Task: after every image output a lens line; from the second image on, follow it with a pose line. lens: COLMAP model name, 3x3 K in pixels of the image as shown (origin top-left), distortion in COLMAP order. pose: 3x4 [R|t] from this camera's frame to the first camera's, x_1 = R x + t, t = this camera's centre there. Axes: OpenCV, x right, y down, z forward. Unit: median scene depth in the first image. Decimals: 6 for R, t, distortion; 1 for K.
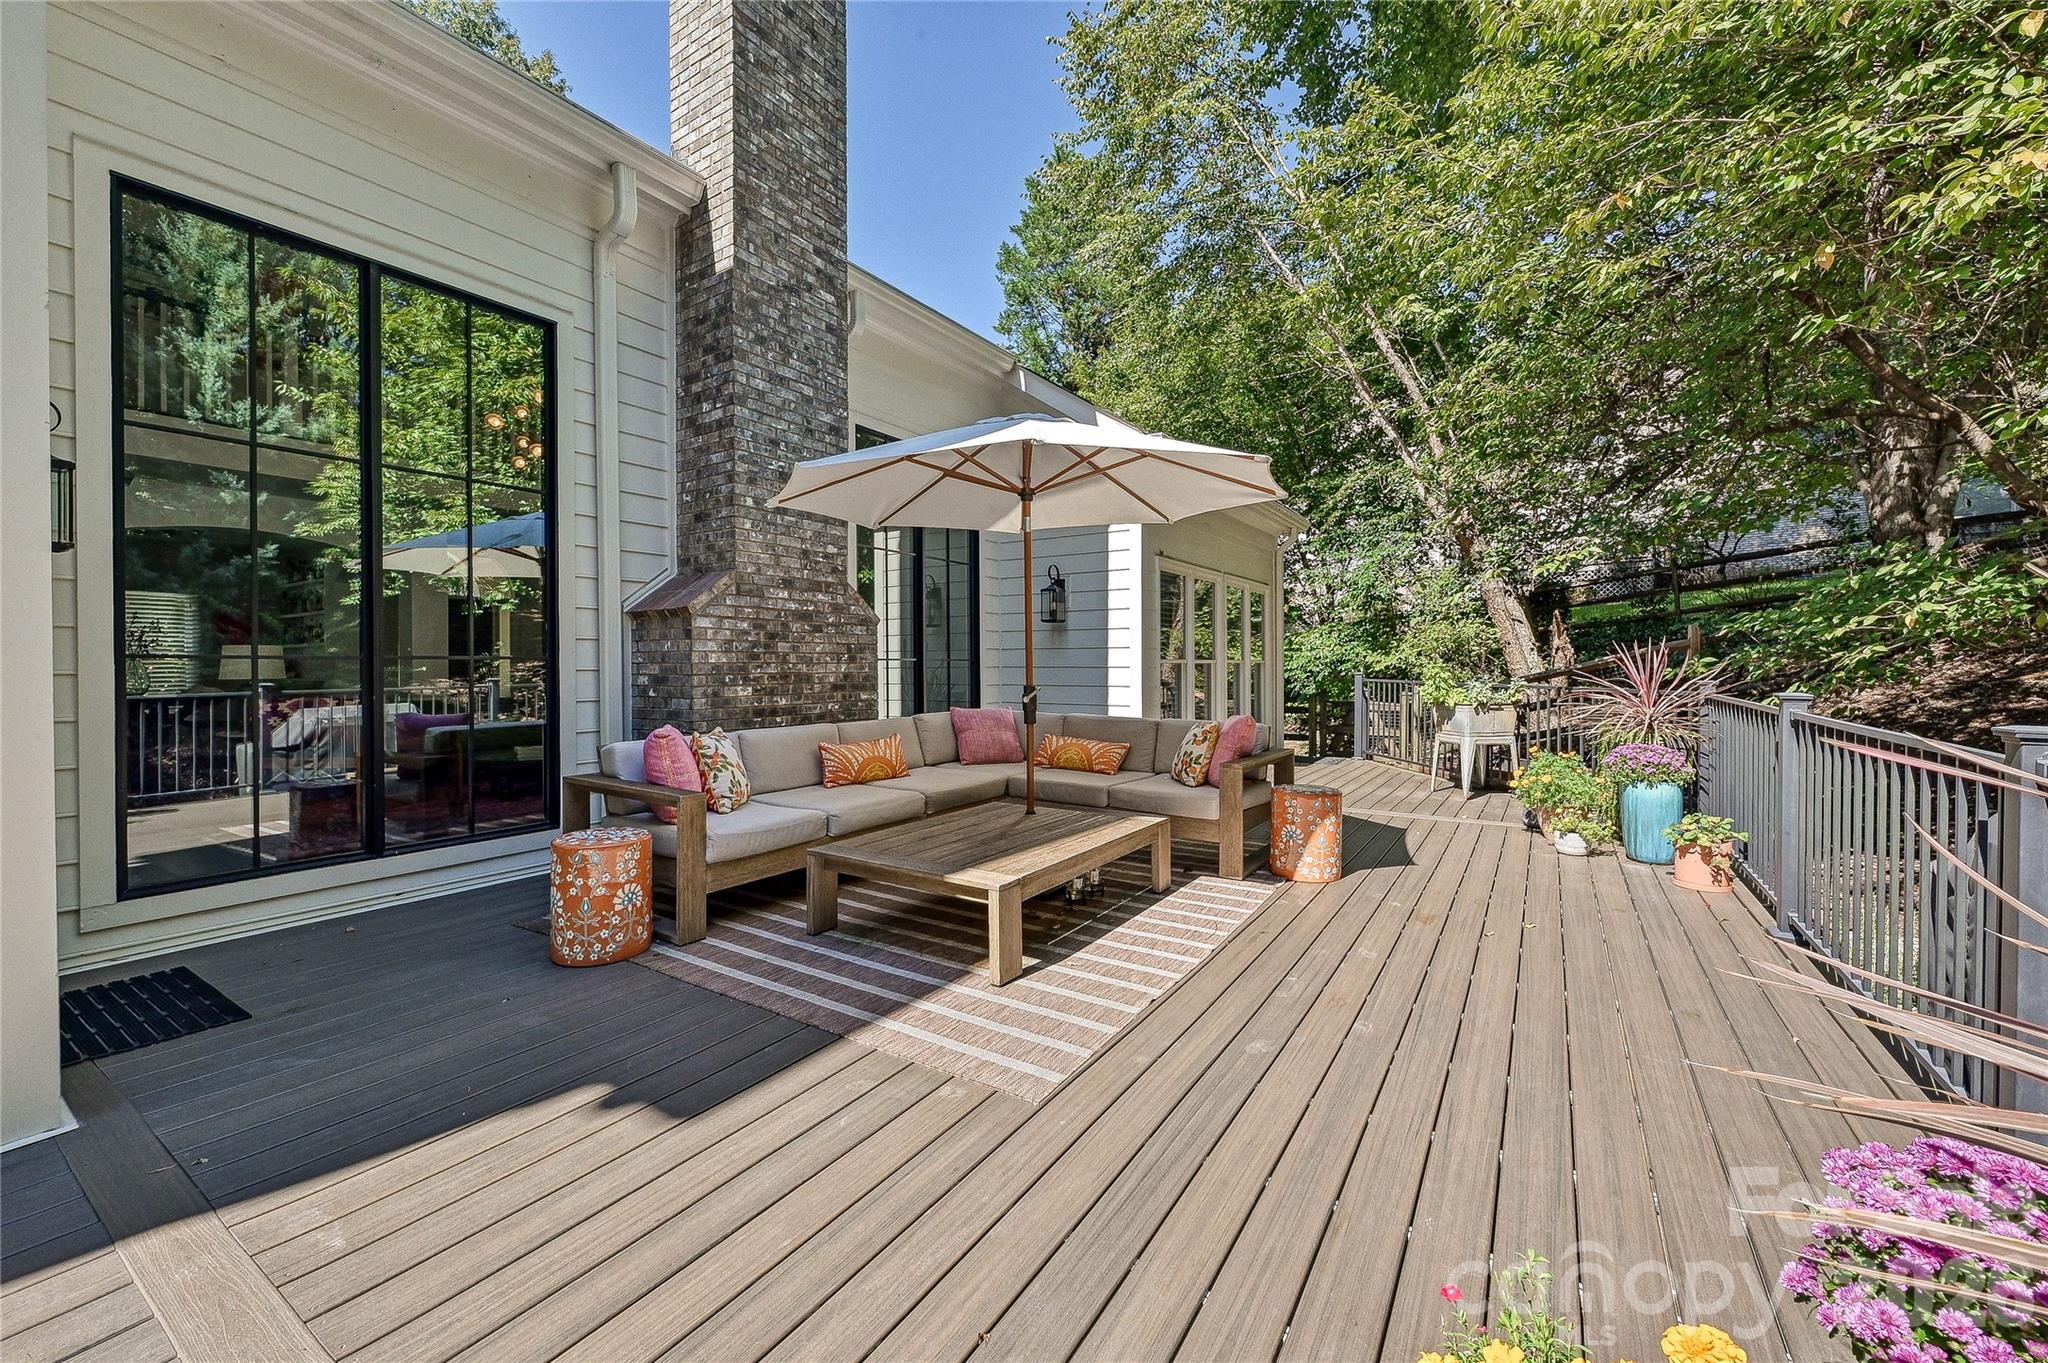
lens RADIAL K [[821.9, 0, 1018.7], [0, 821.9, 664.1], [0, 0, 1]] dist [-0.001058, -0.000079]
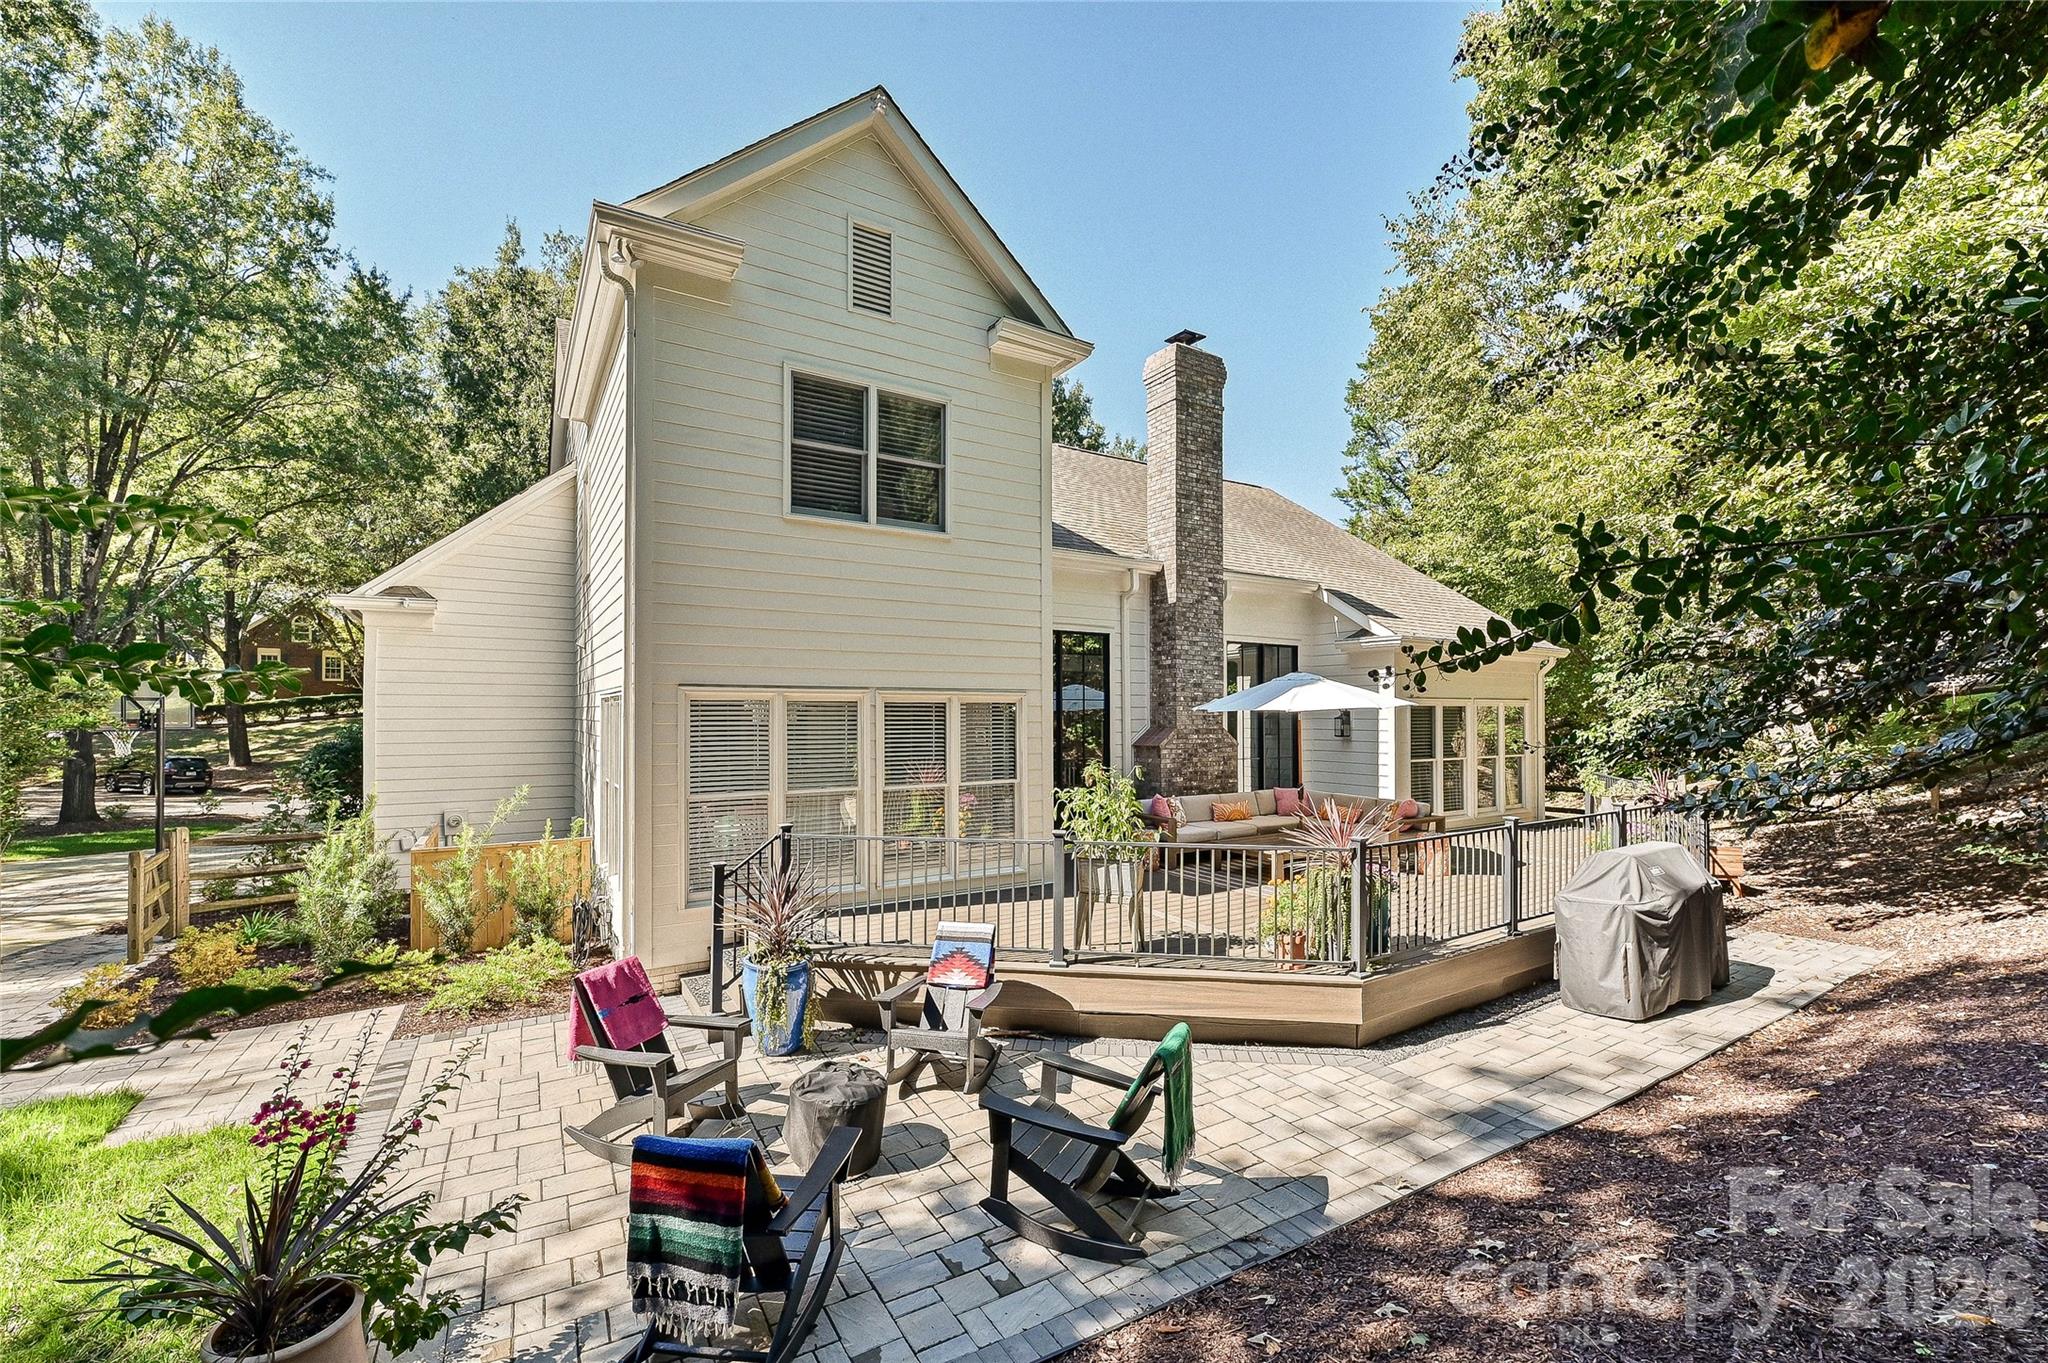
lens RADIAL K [[827.0, 0, 1022.8], [0, 827.0, 711.0], [0, 0, 1]] dist [-0.000203, -0.000005]
pose [[0.909040, -0.002466, -0.416701, 0.232026], [-0.003264, 0.999910, -0.013038, -0.123811], [0.416696, 0.013213, 0.908950, -1.273795]]
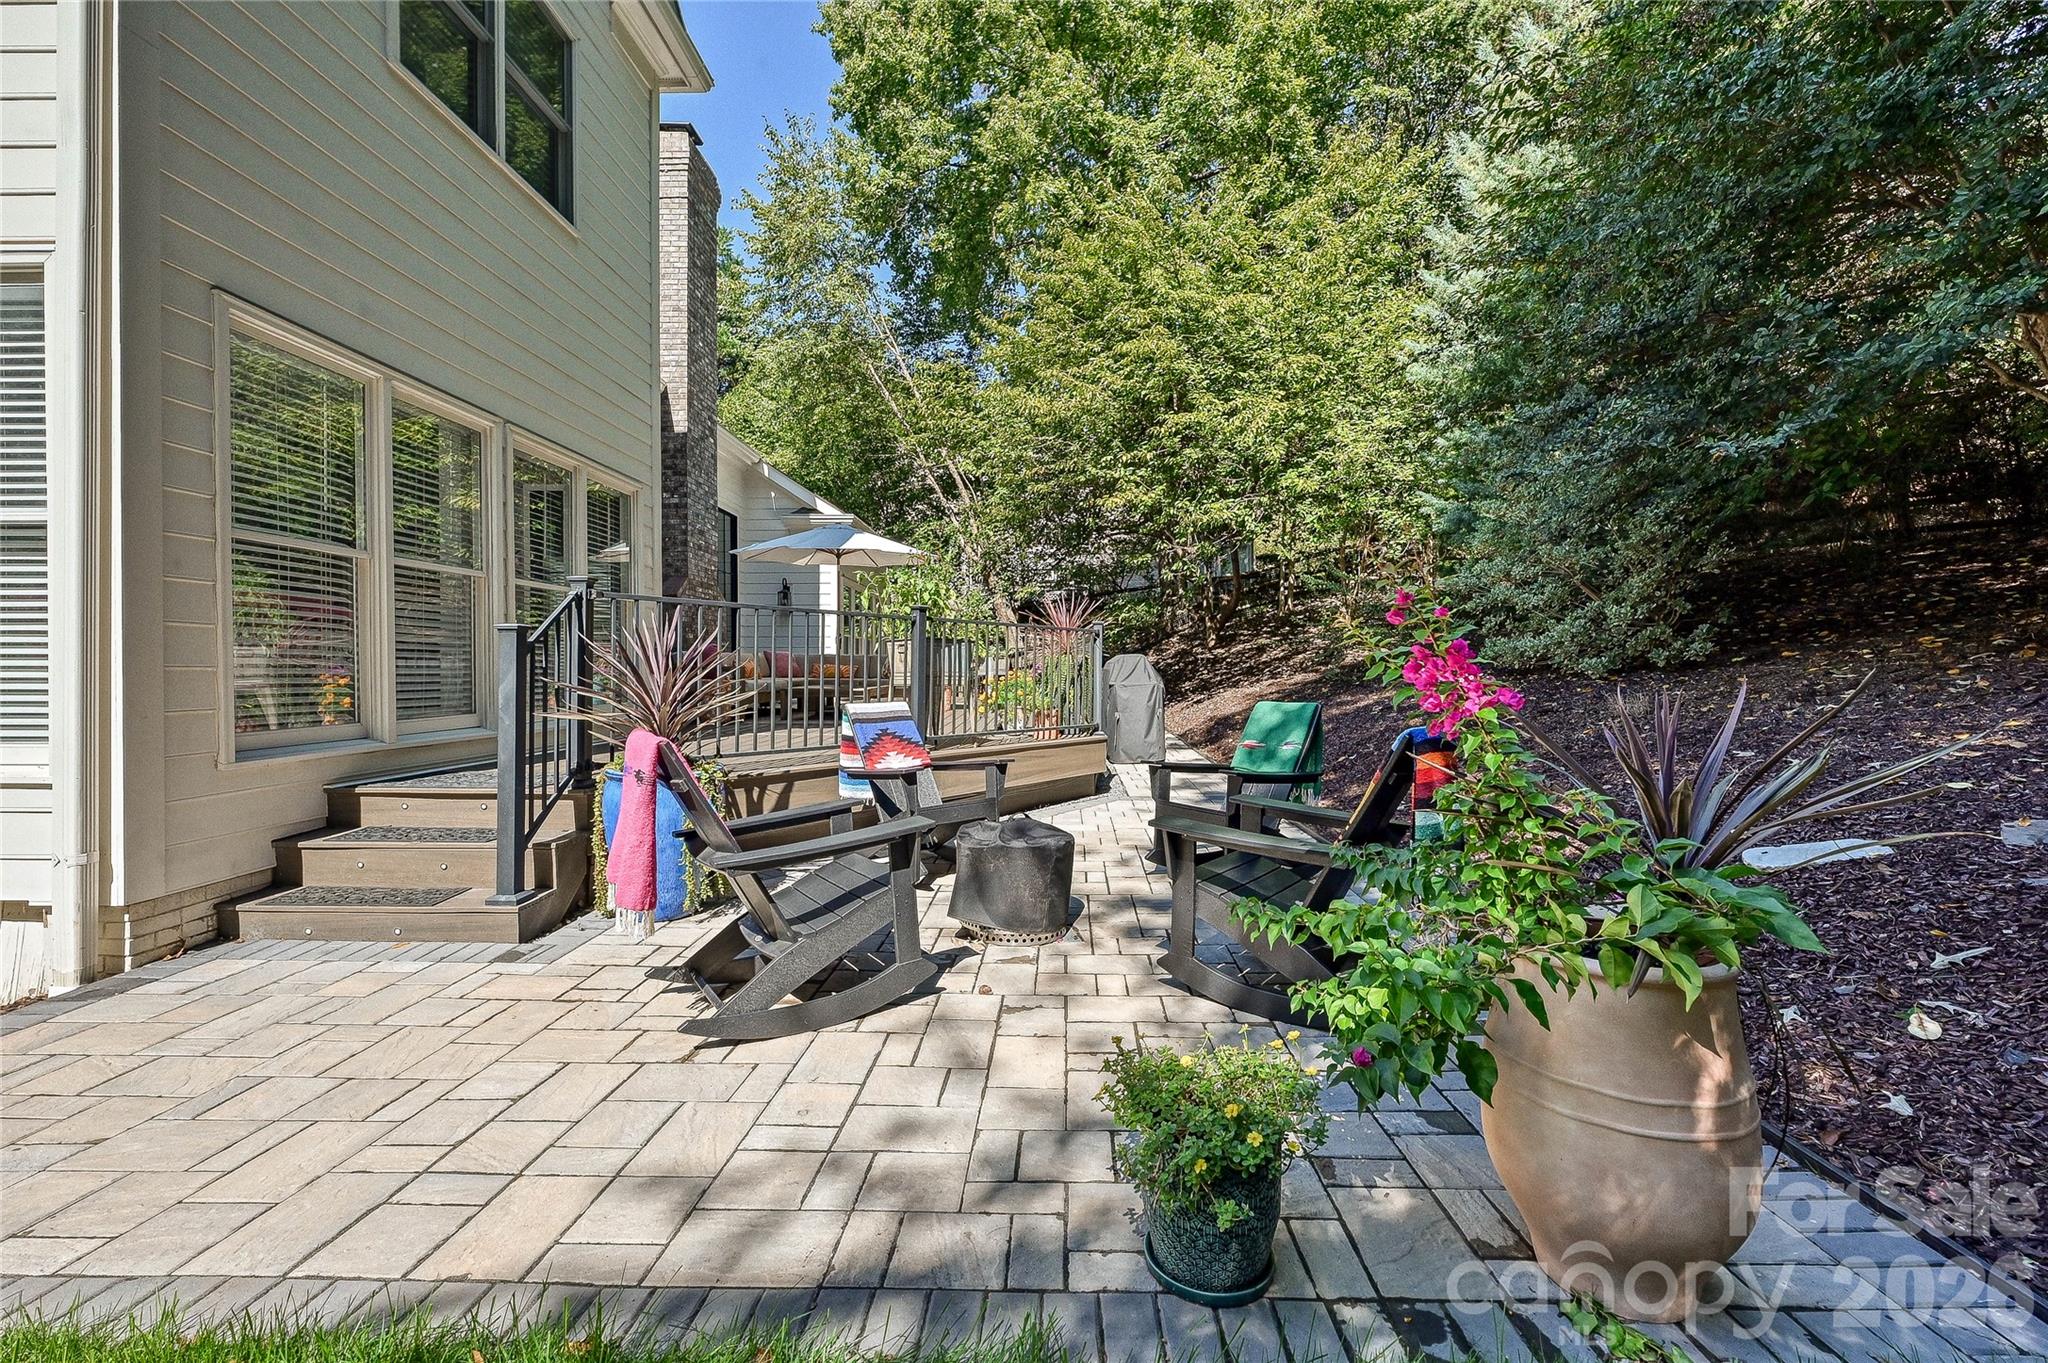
lens RADIAL K [[818.2, 0, 1024.0], [0, 818.2, 681.5], [0, 0, 1]] dist [0.014871, 0.000036]
pose [[0.851357, -0.003924, 0.524572, -0.672554], [-0.004152, 0.999890, 0.014217, 0.112995], [-0.524571, -0.014282, 0.851247, -1.169312]]
